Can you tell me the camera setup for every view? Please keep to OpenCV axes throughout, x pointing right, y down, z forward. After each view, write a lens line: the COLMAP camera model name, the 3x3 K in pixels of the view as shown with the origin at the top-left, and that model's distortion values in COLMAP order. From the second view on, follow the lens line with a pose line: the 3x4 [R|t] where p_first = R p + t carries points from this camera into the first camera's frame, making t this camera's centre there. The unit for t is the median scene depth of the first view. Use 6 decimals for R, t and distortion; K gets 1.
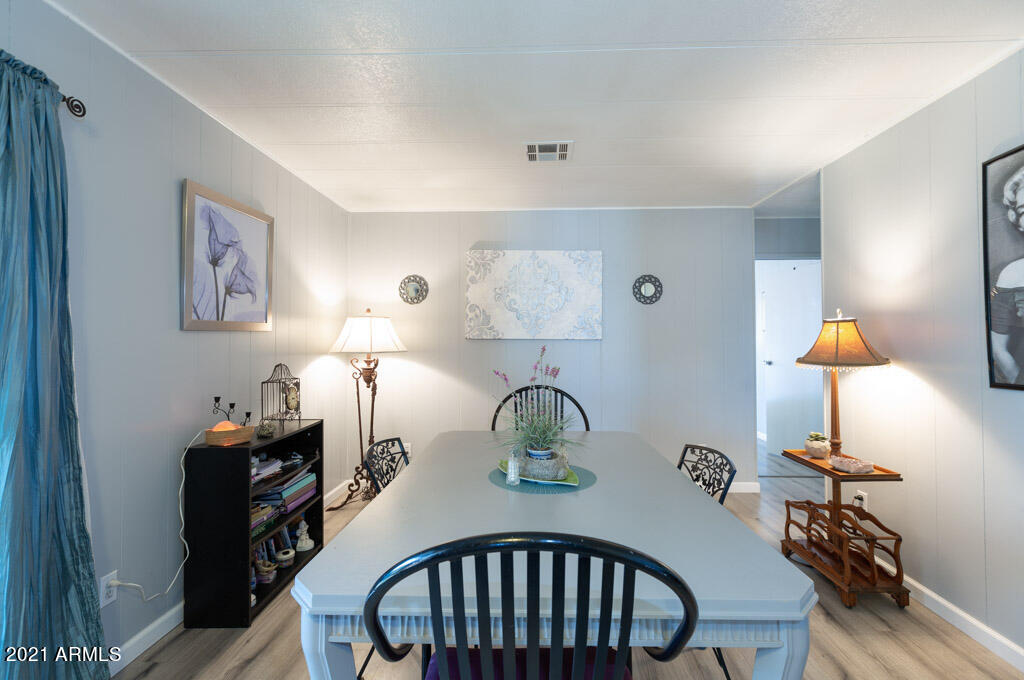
lens RADIAL K [[455.0, 0, 521.1], [0, 455.0, 329.4], [0, 0, 1]] dist [0.000004, 0.000518]
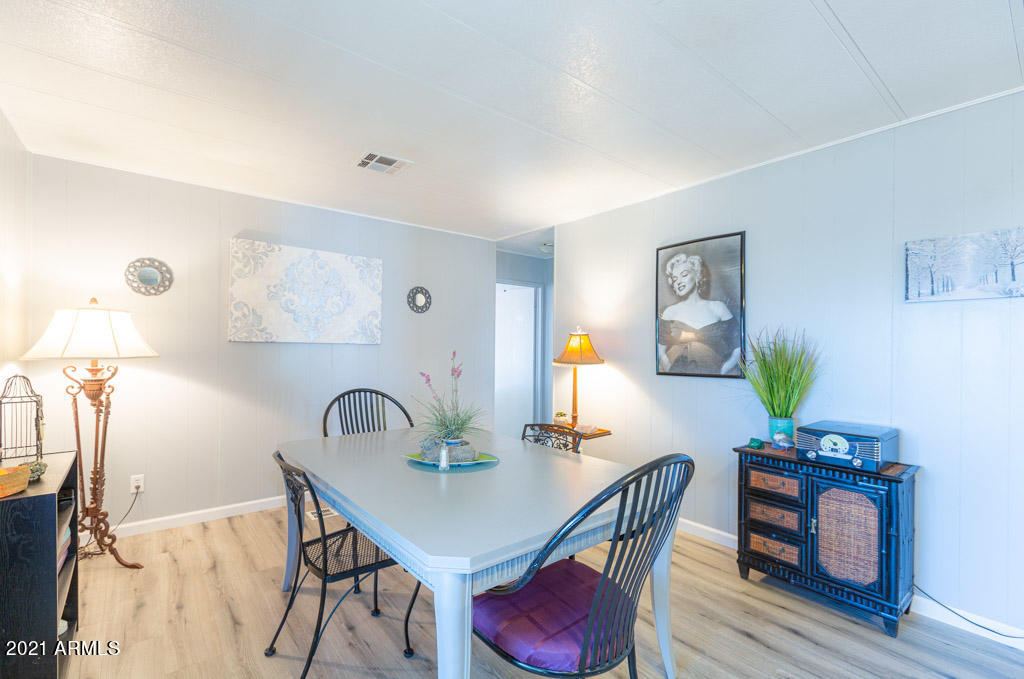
lens RADIAL K [[458.4, 0, 504.5], [0, 458.4, 341.6], [0, 0, 1]] dist [0.002163, 0.000320]
pose [[0.760736, 0.016891, 0.648841, -0.316393], [-0.028268, 0.999575, 0.007121, 0.000578], [-0.648445, -0.023759, 0.760890, 0.008928]]
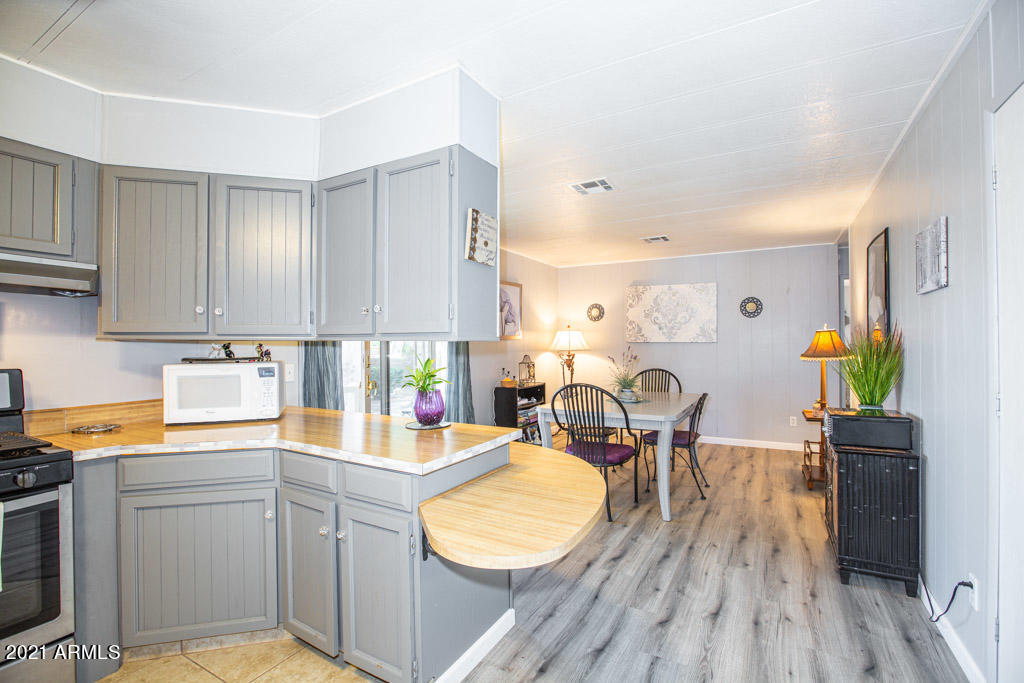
lens RADIAL K [[463.8, 0, 509.5], [0, 463.8, 343.5], [0, 0, 1]] dist [-0.028032, 0.000477]
pose [[0.878663, -0.003780, -0.477428, 0.327511], [0.016467, 0.999614, 0.022391, -0.020508], [0.477159, -0.027536, 0.878386, -0.705467]]
